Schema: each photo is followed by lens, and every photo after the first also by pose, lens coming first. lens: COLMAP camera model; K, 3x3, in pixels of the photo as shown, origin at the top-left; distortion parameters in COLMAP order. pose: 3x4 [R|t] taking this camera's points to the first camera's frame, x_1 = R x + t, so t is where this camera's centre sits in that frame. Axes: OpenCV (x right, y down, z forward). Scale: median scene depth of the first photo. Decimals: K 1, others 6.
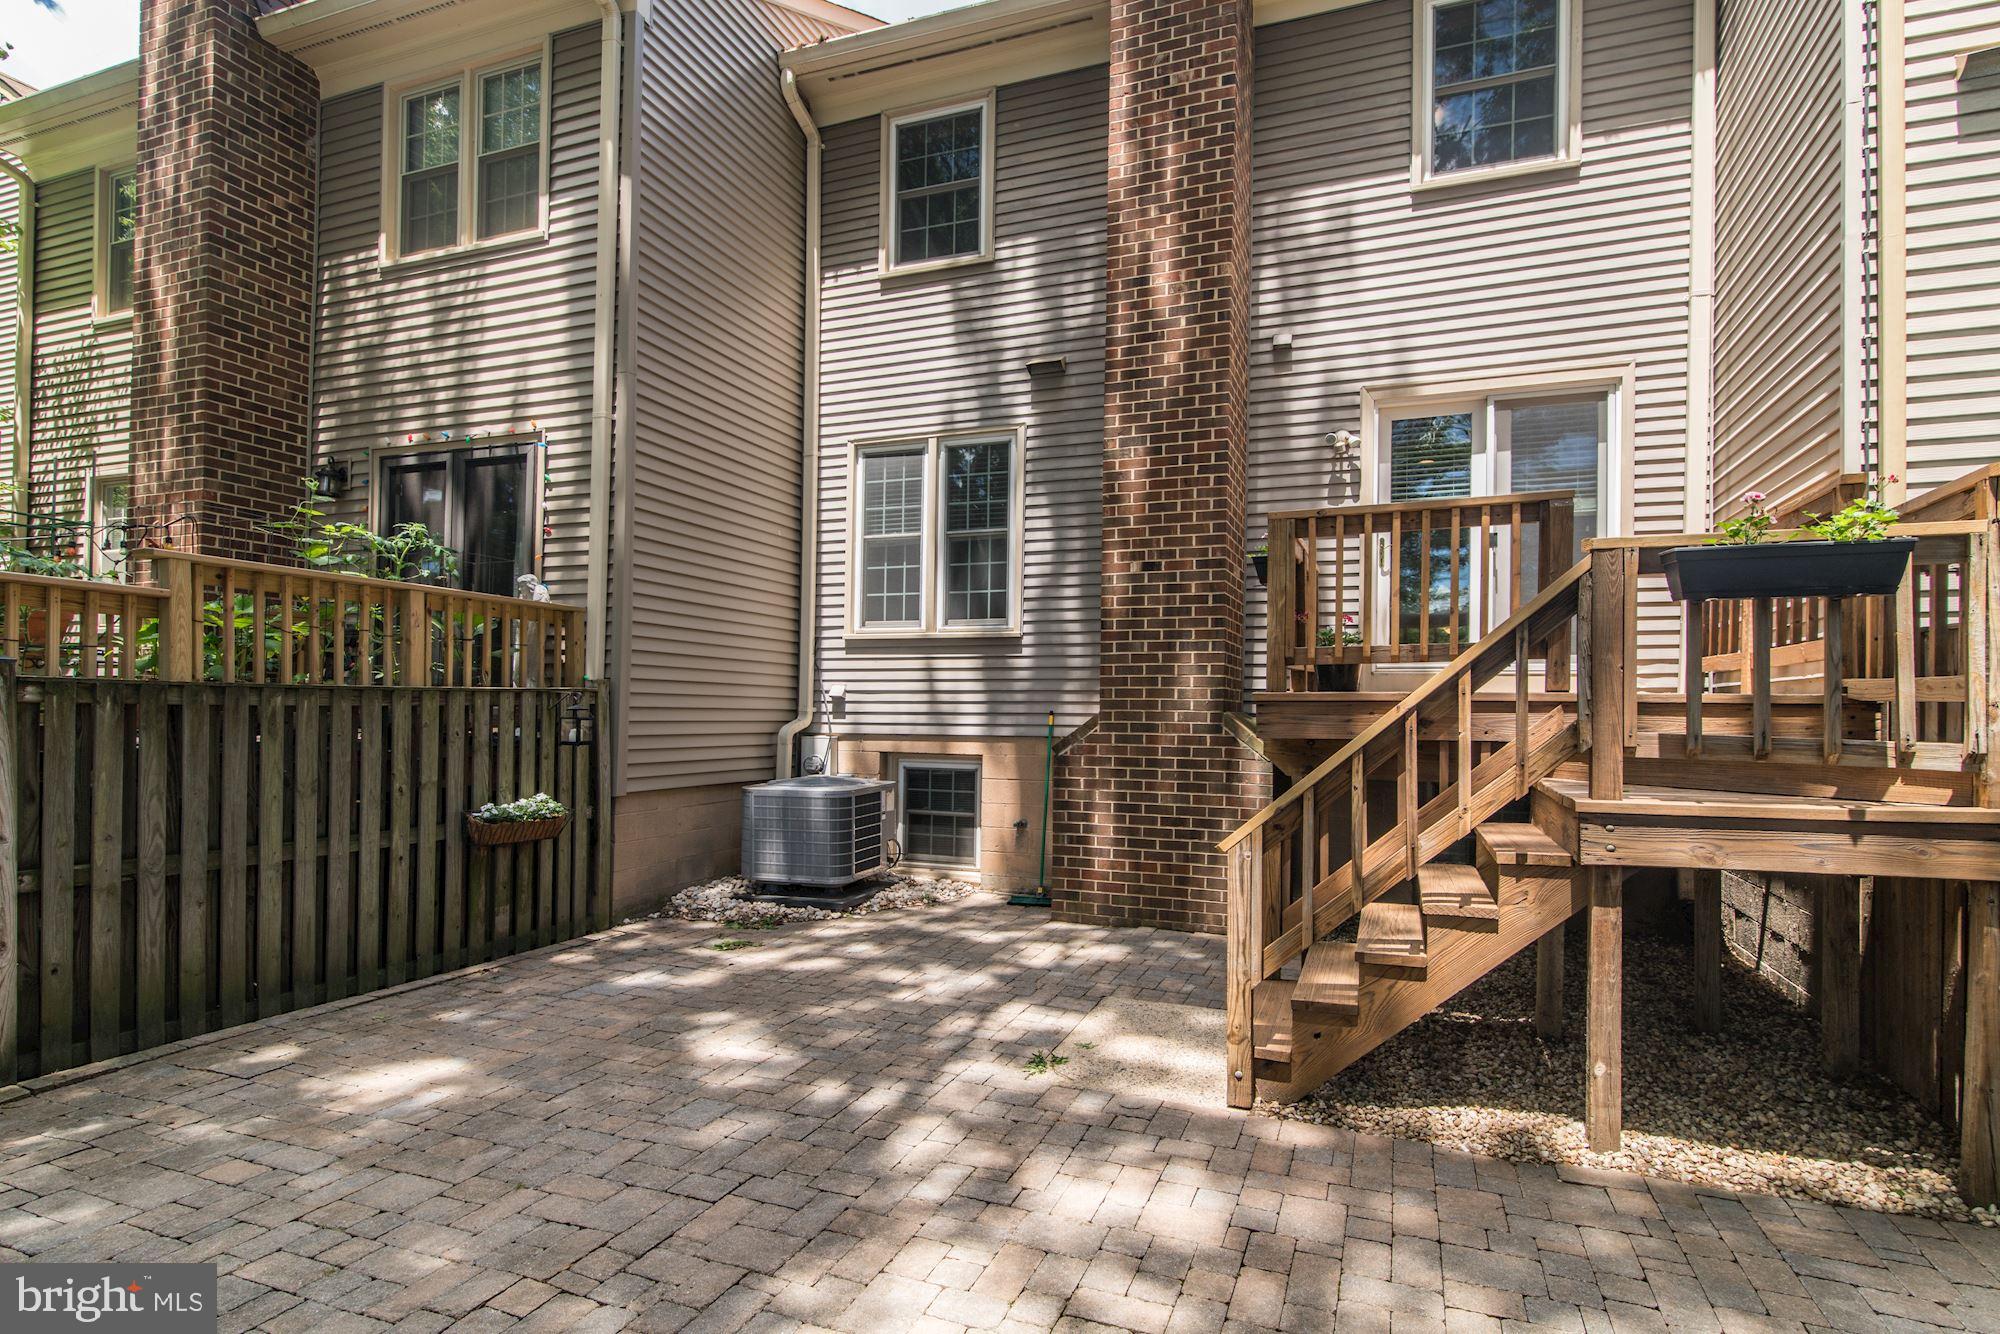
lens RADIAL K [[961.2, 0, 1071.5], [0, 961.2, 706.3], [0, 0, 1]] dist [0.000006, -0.000410]
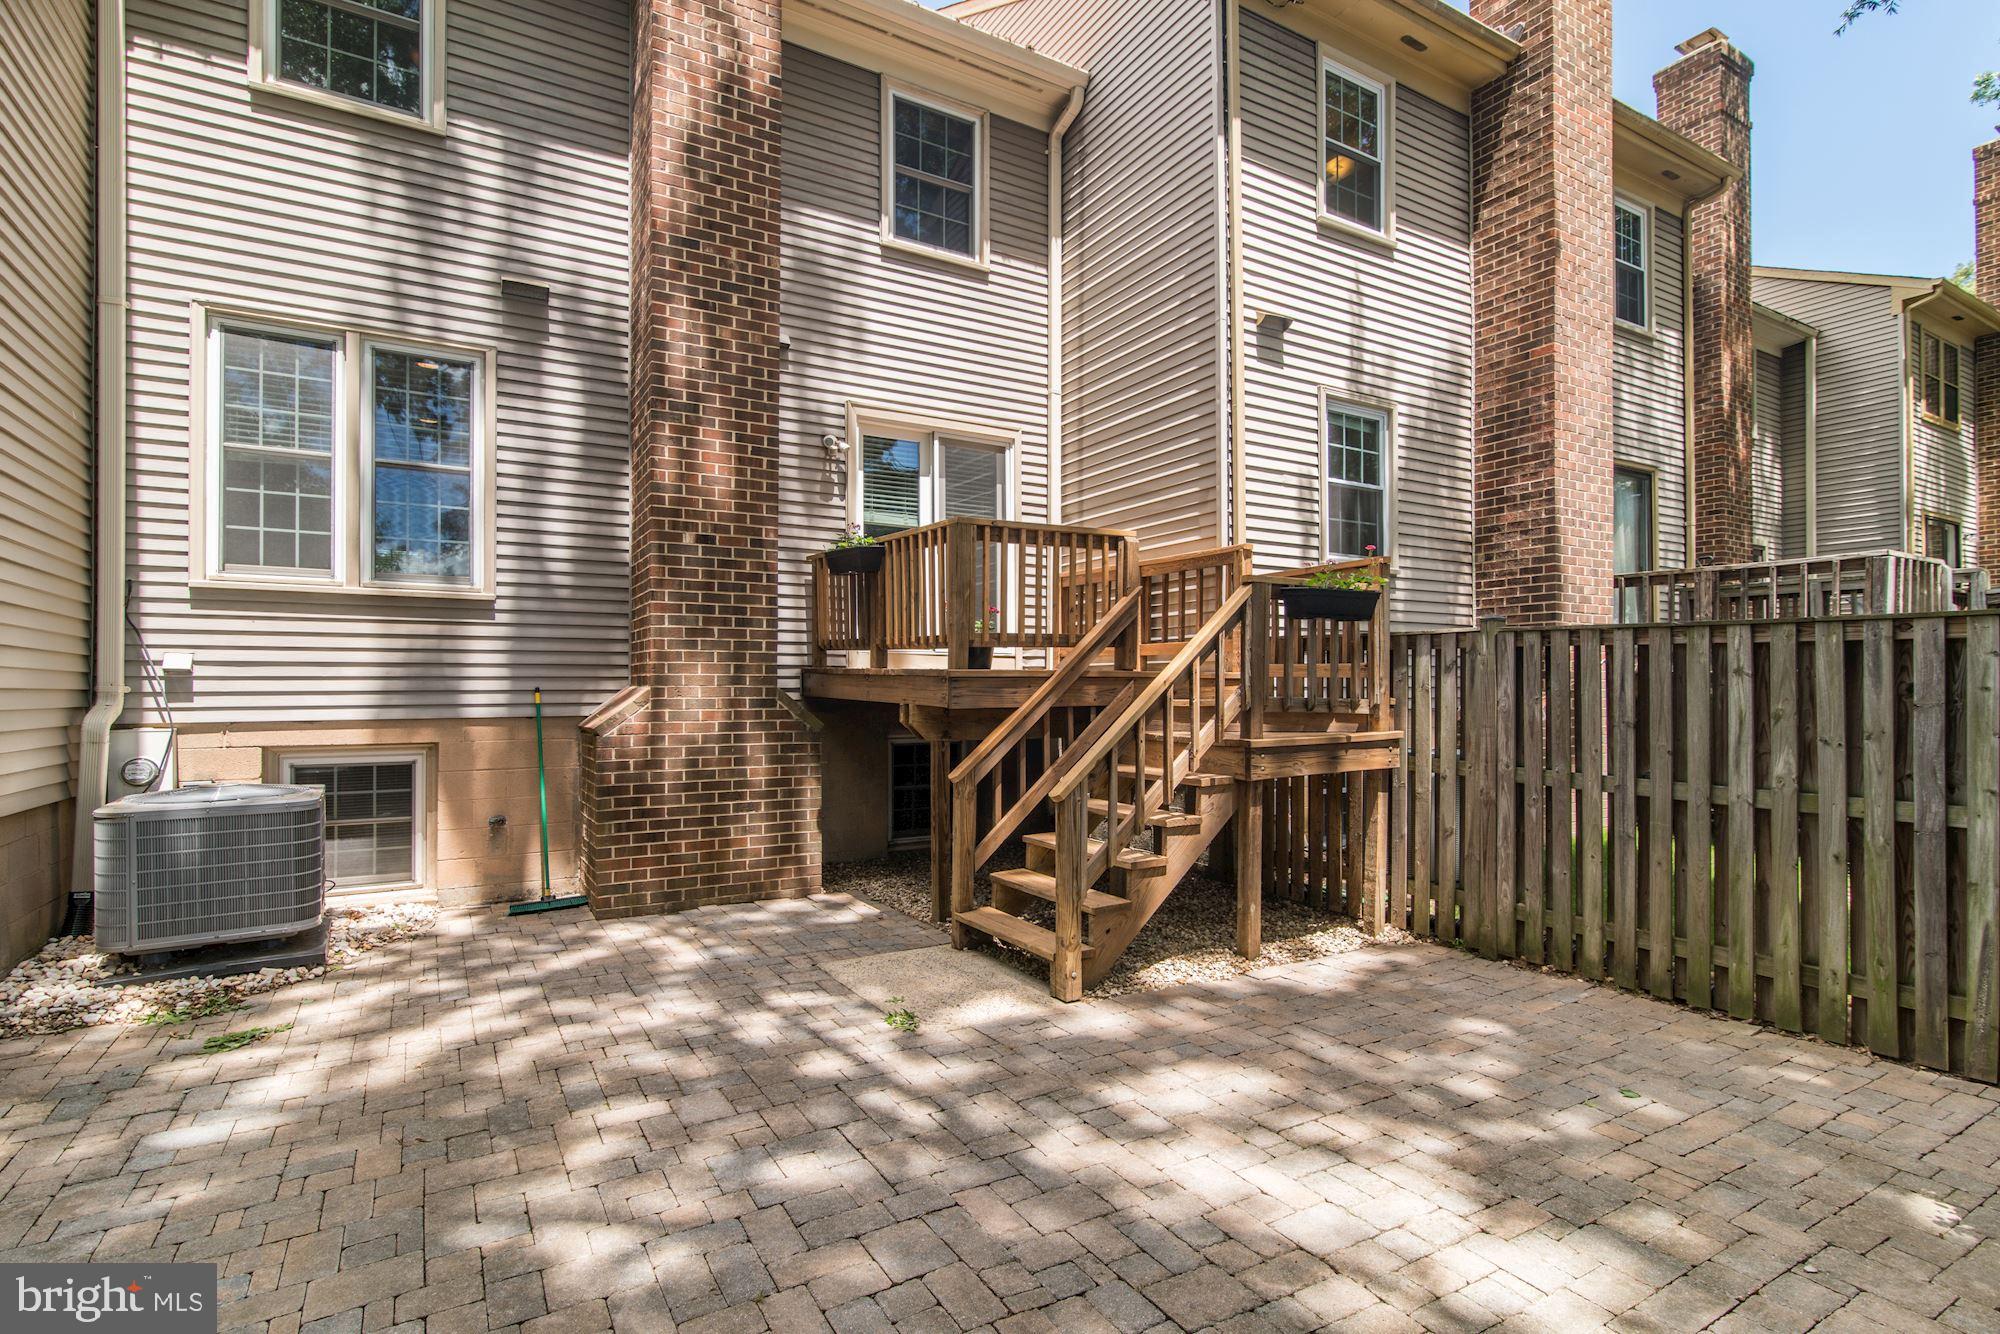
lens RADIAL K [[926.4, 0, 991.0], [0, 926.4, 685.6], [0, 0, 1]] dist [-0.000182, 0.000094]
pose [[0.656327, -0.008746, 0.754426, -0.412562], [0.003384, 0.999957, 0.008648, -0.003086], [-0.754469, -0.003123, 0.656329, 0.147170]]
